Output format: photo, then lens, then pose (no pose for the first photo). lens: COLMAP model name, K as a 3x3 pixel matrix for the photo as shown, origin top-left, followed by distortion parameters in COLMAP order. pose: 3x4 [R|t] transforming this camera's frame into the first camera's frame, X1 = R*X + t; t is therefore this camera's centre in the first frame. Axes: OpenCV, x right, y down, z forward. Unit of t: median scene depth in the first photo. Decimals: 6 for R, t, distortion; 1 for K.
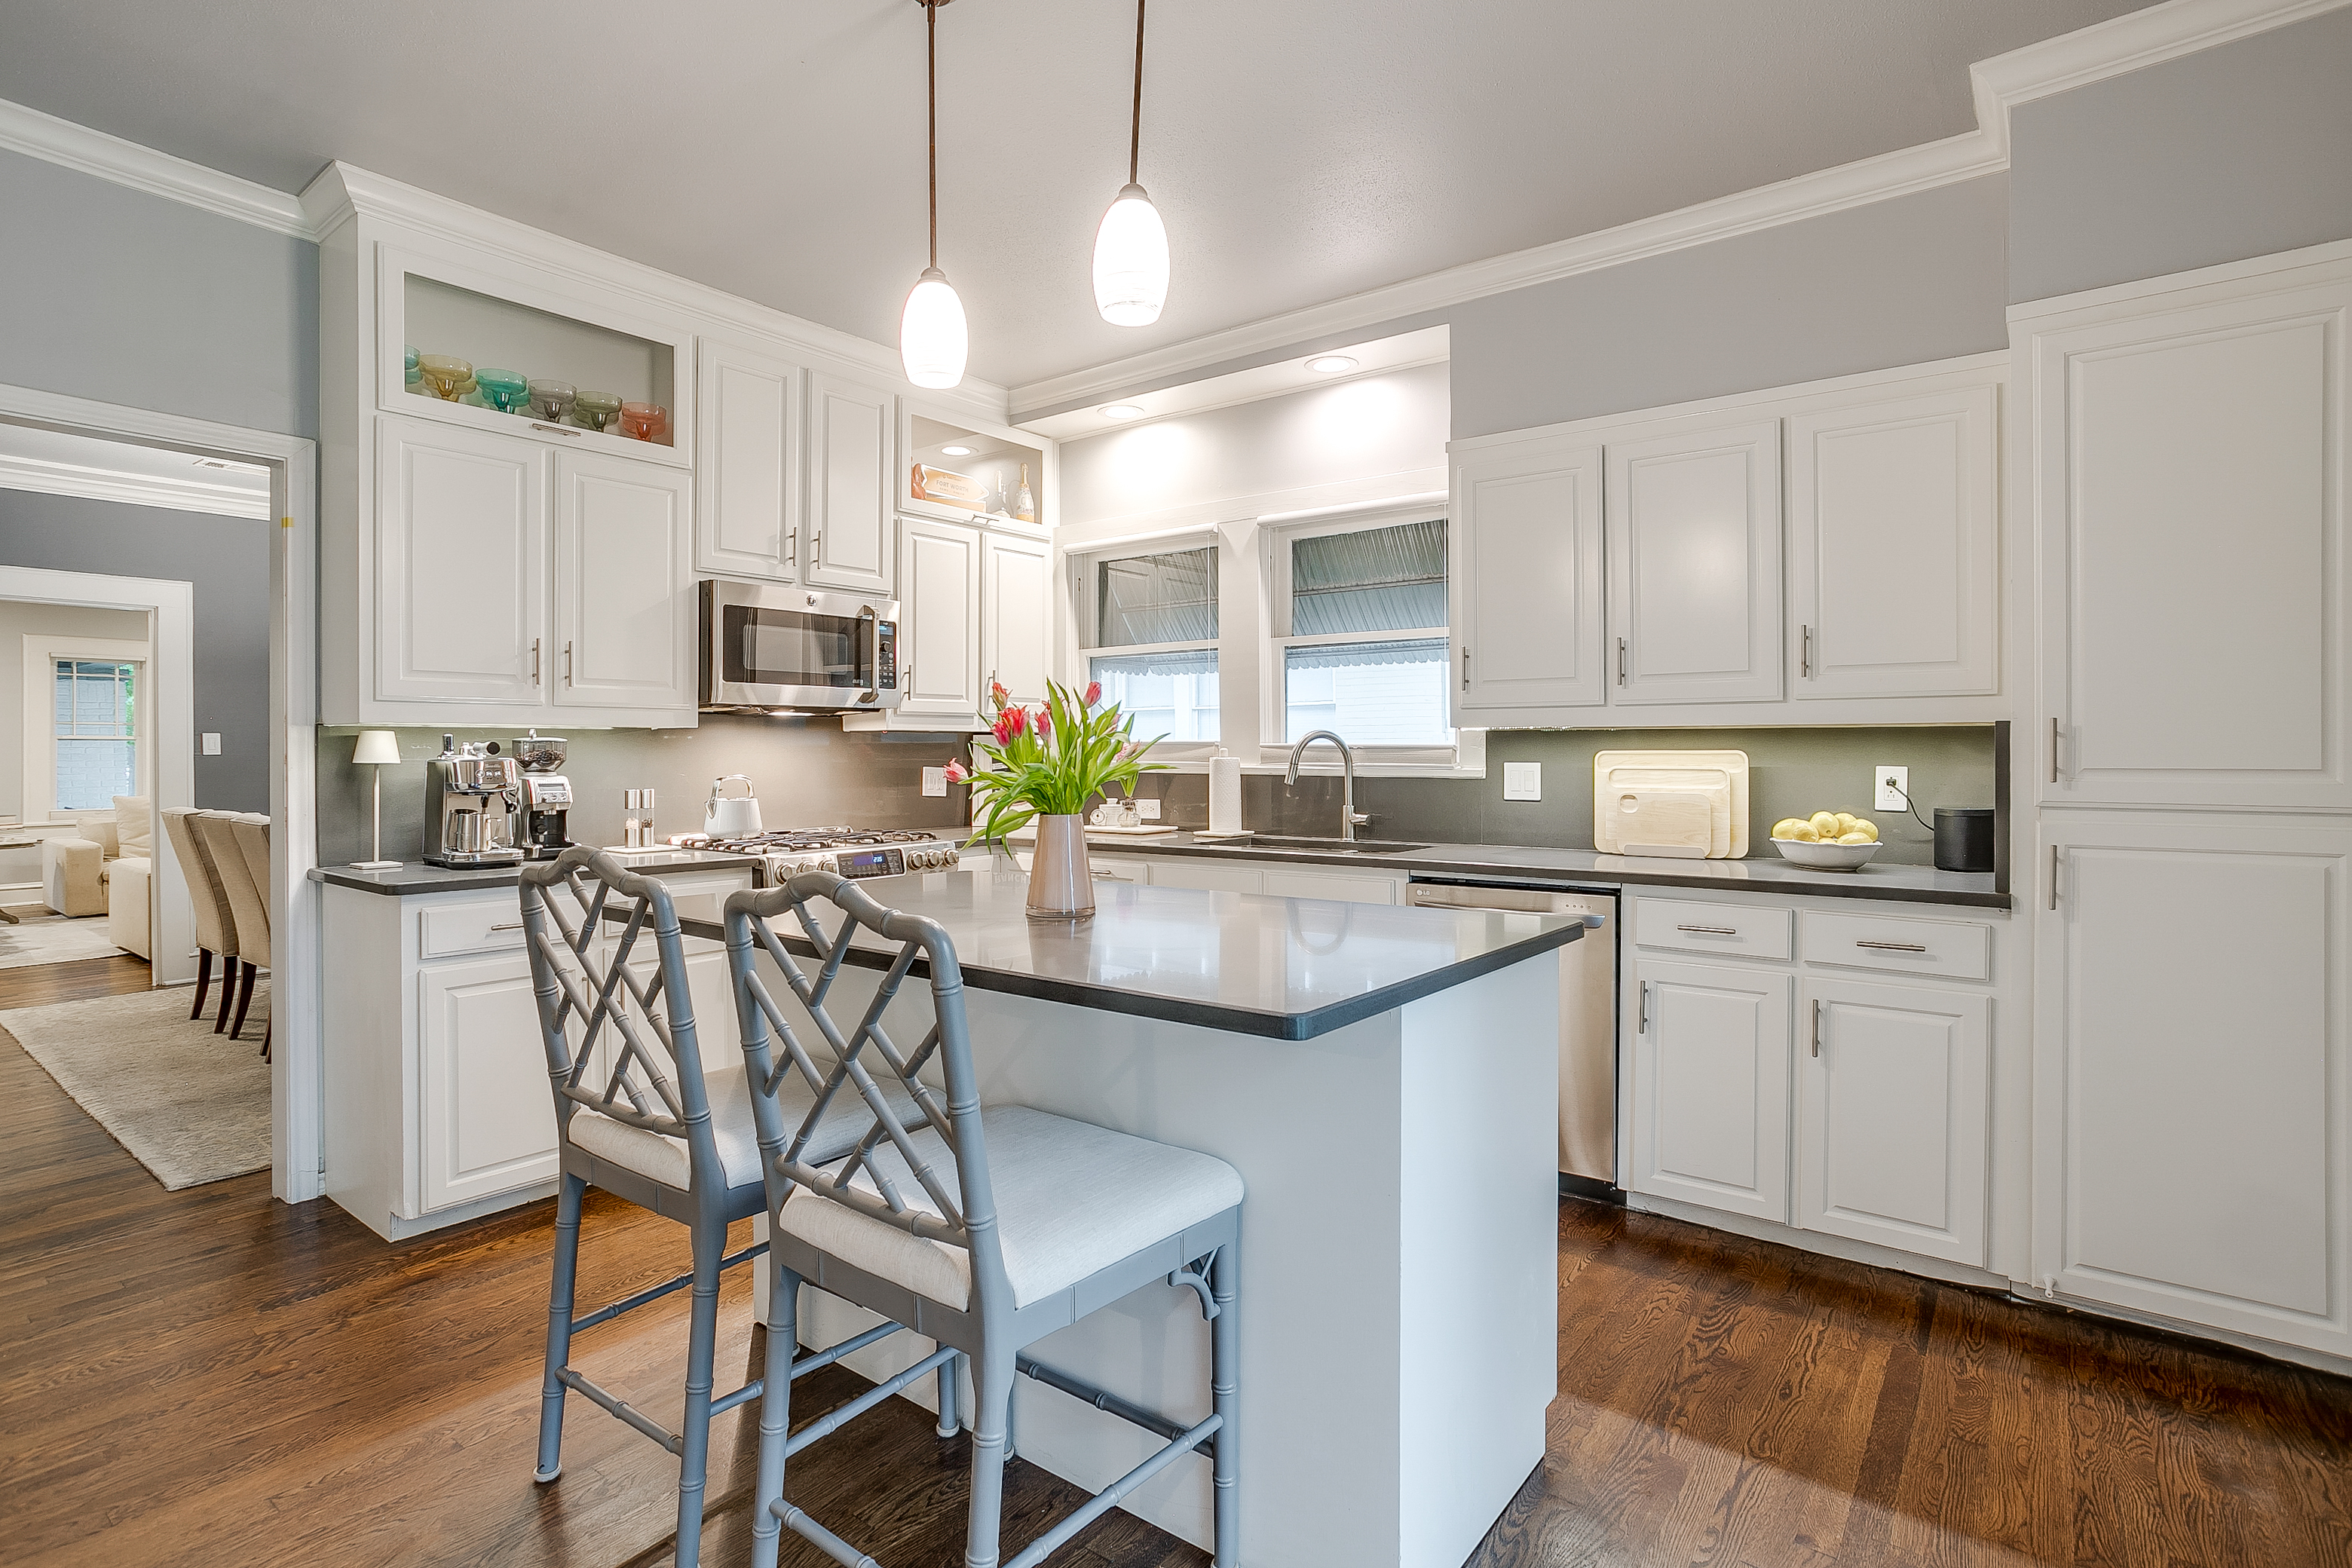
lens RADIAL K [[1154.2, 0, 1147.7], [0, 1154.2, 752.6], [0, 0, 1]] dist [-0.031664, 0.032254]
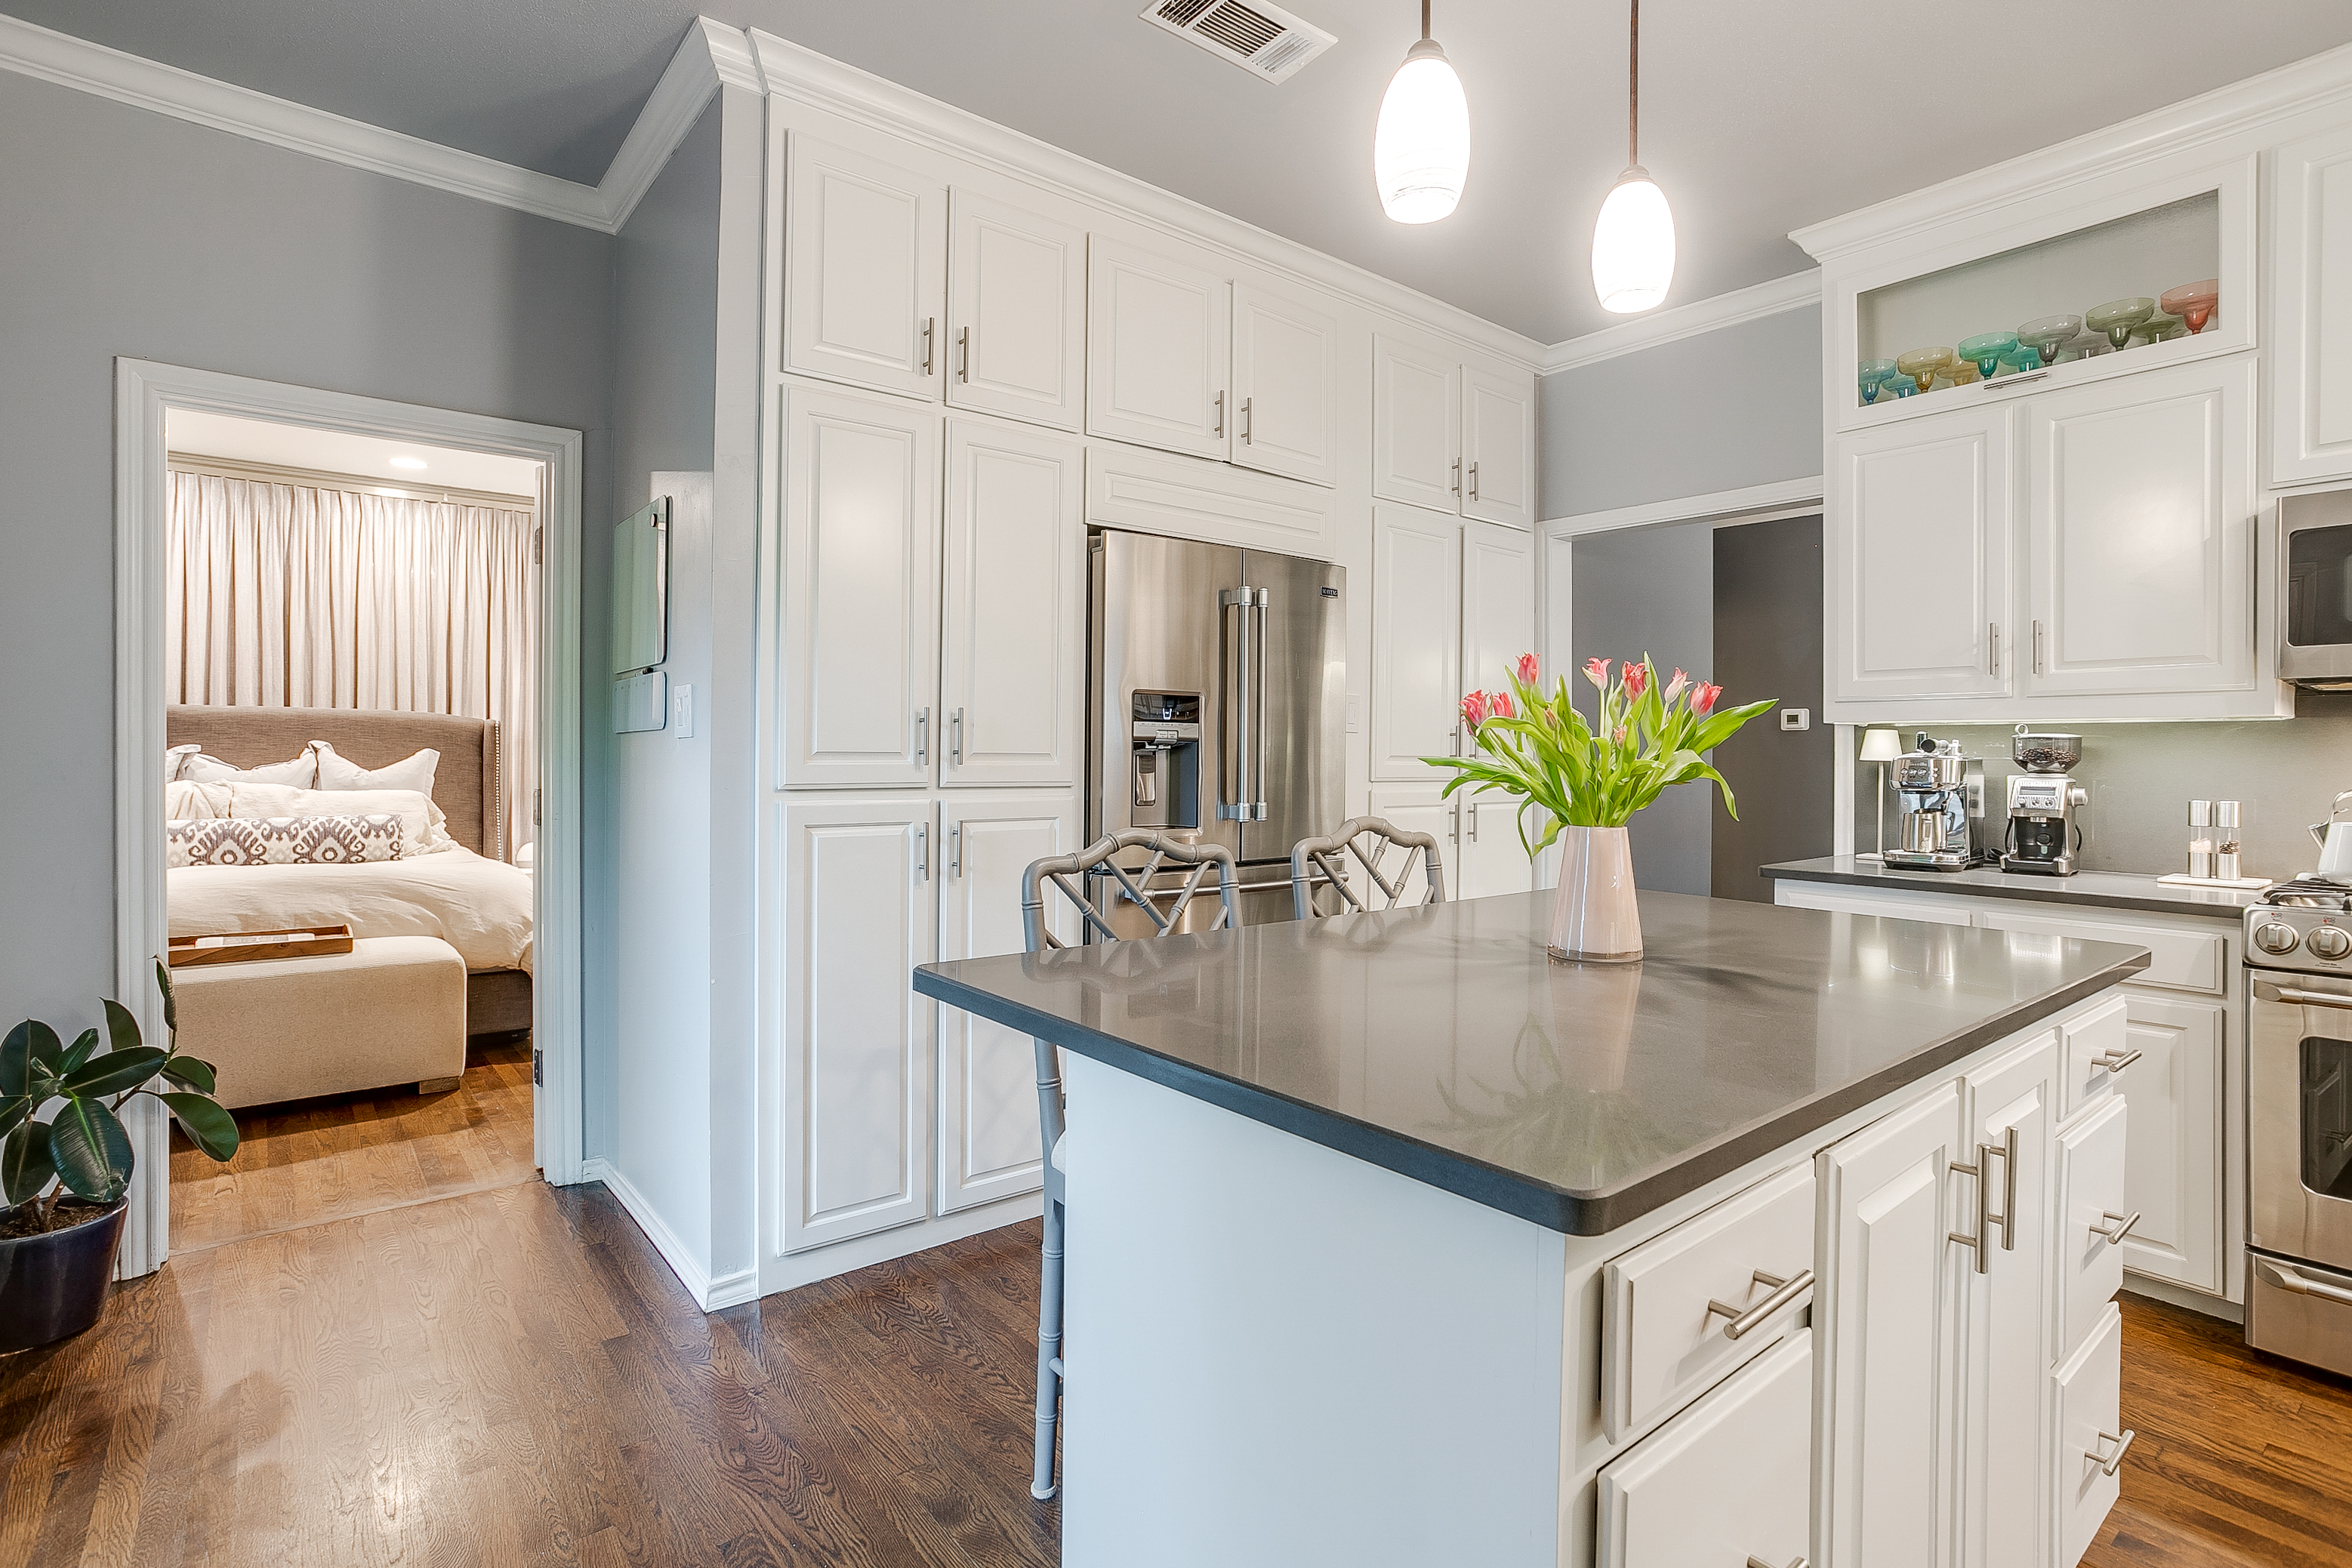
lens RADIAL K [[1127.7, 0, 1155.0], [0, 1127.7, 750.2], [0, 0, 1]] dist [-0.005318, 0.001502]
pose [[-0.222720, 0.000043, -0.974882, 0.413883], [-0.005532, 0.999984, 0.001308, 0.001963], [0.974867, 0.005685, -0.222716, 0.490458]]
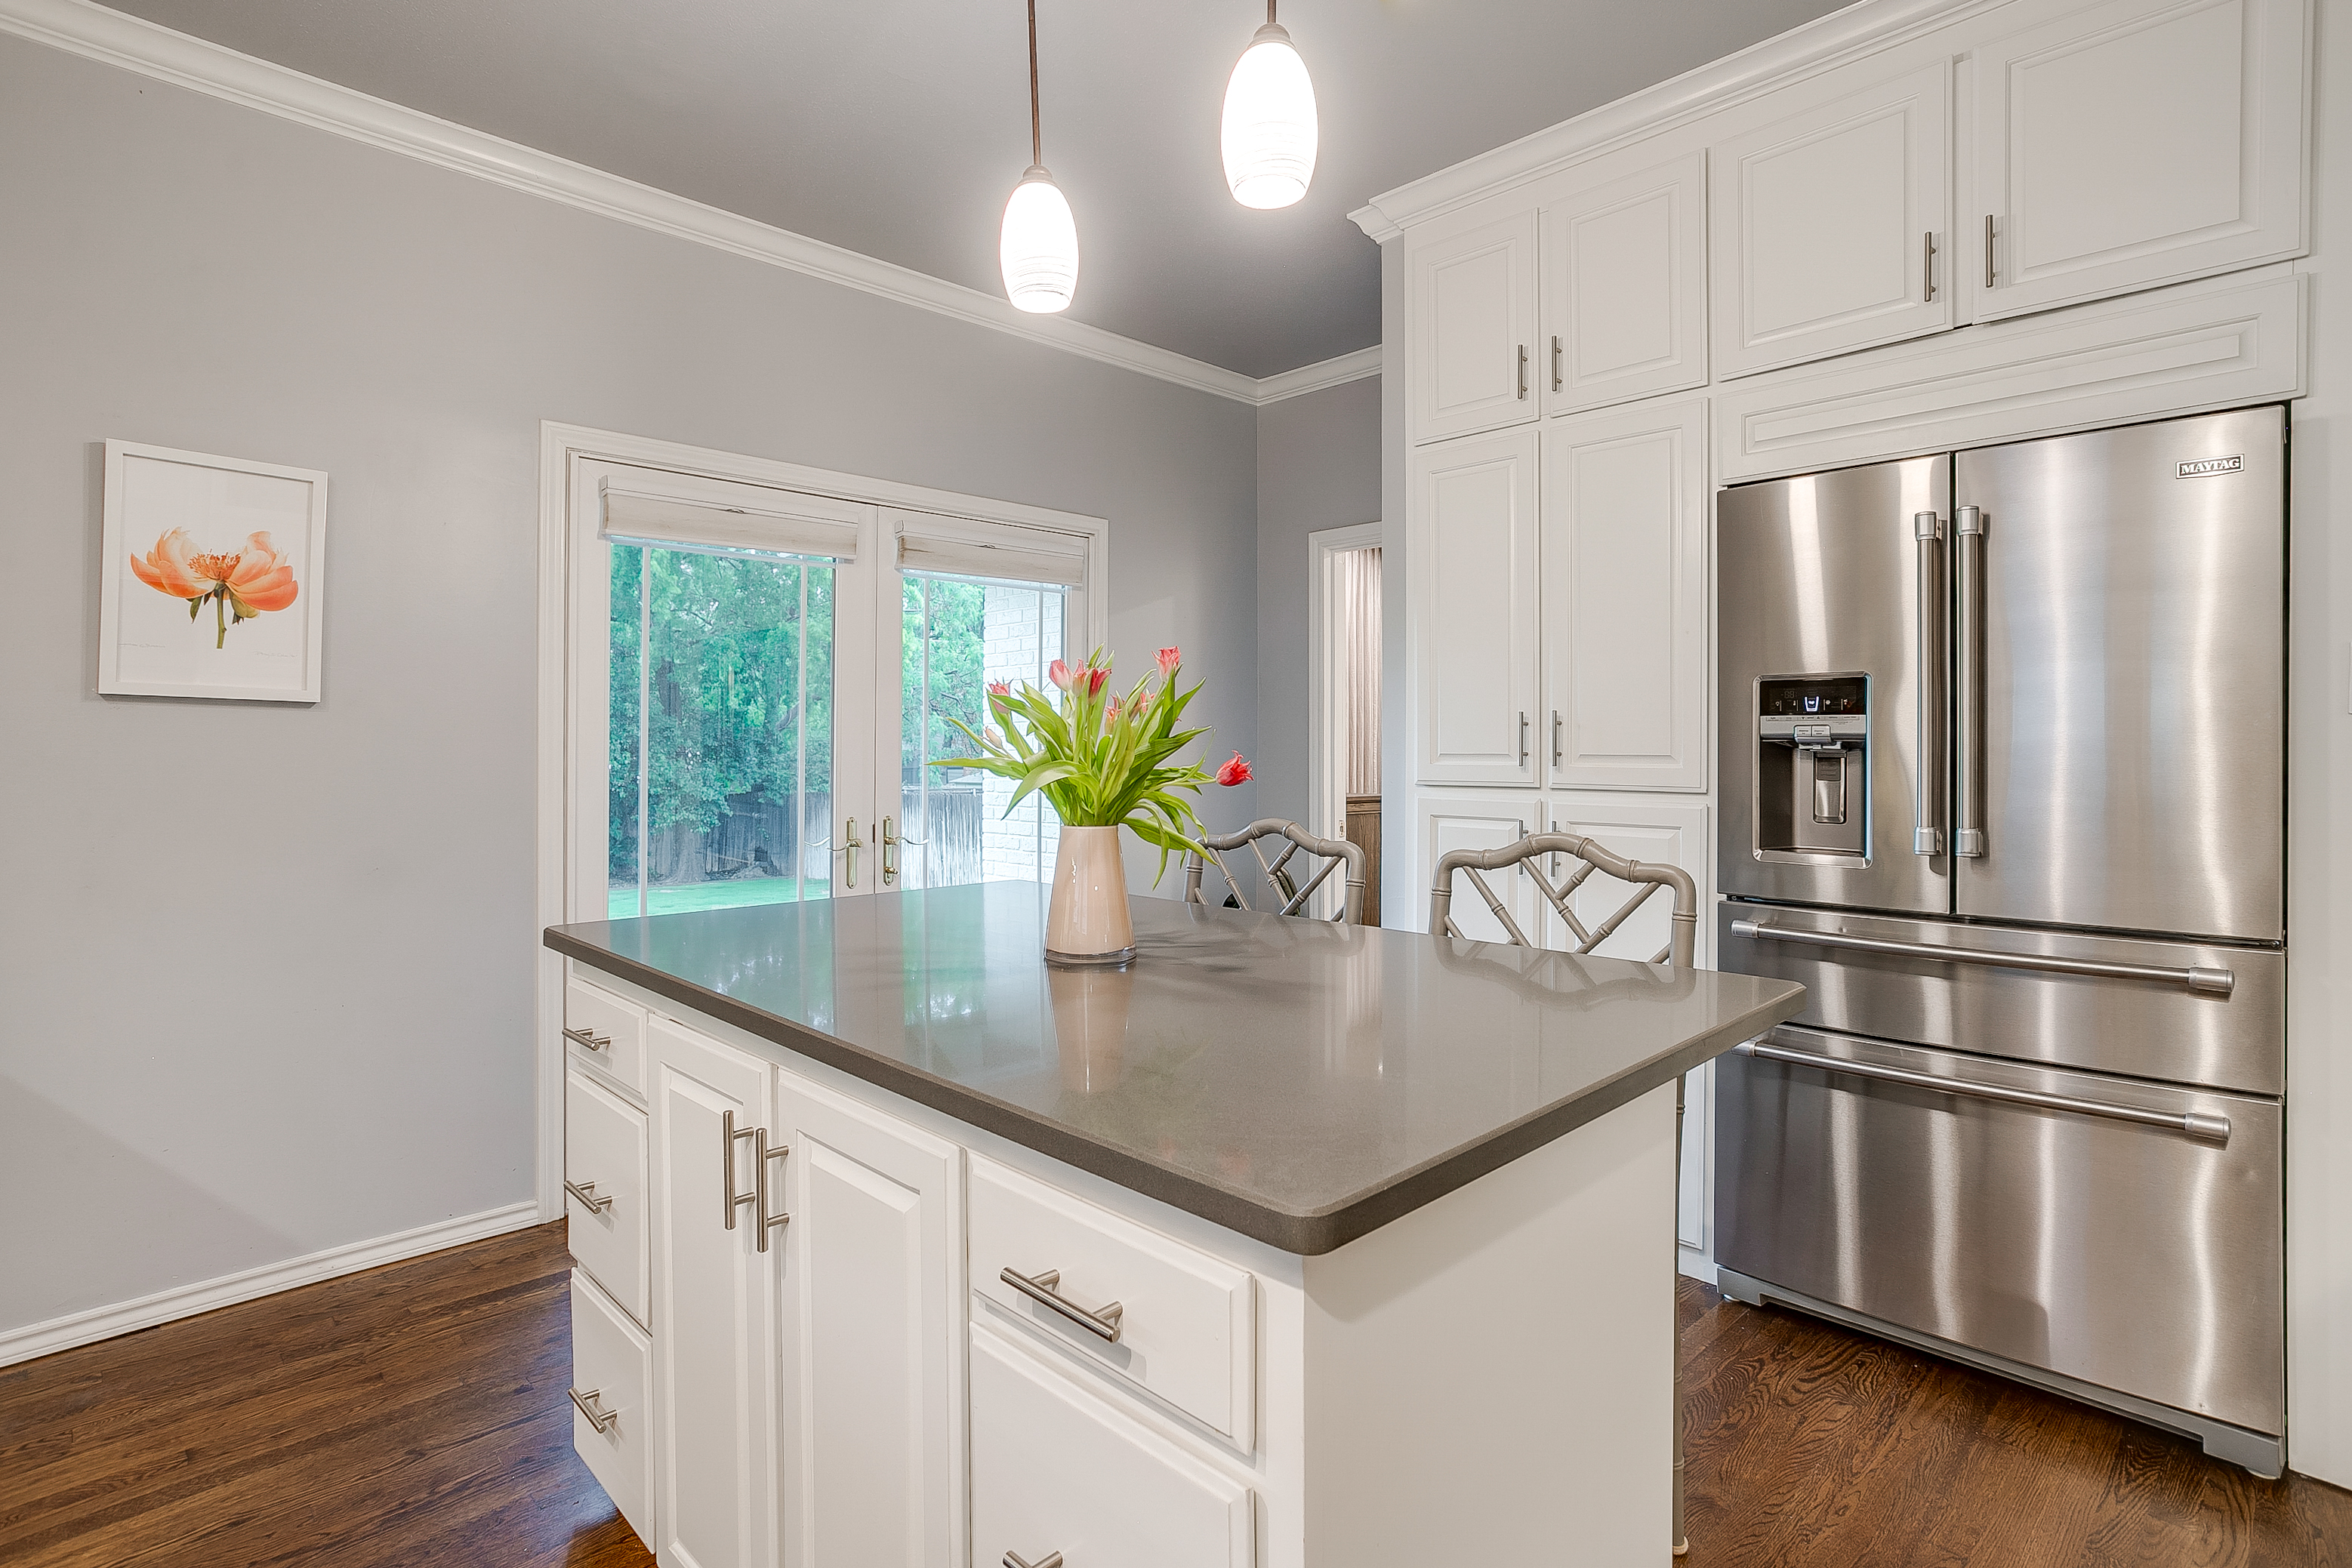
lens RADIAL K [[1164.4, 0, 1177.1], [0, 1164.4, 765.4], [0, 0, 1]] dist [-0.053989, 0.034379]
pose [[-0.993529, -0.002253, 0.113560, -0.105855], [-0.000541, 0.999886, 0.015103, 0.001287], [-0.113581, 0.014944, -0.993416, 0.987195]]
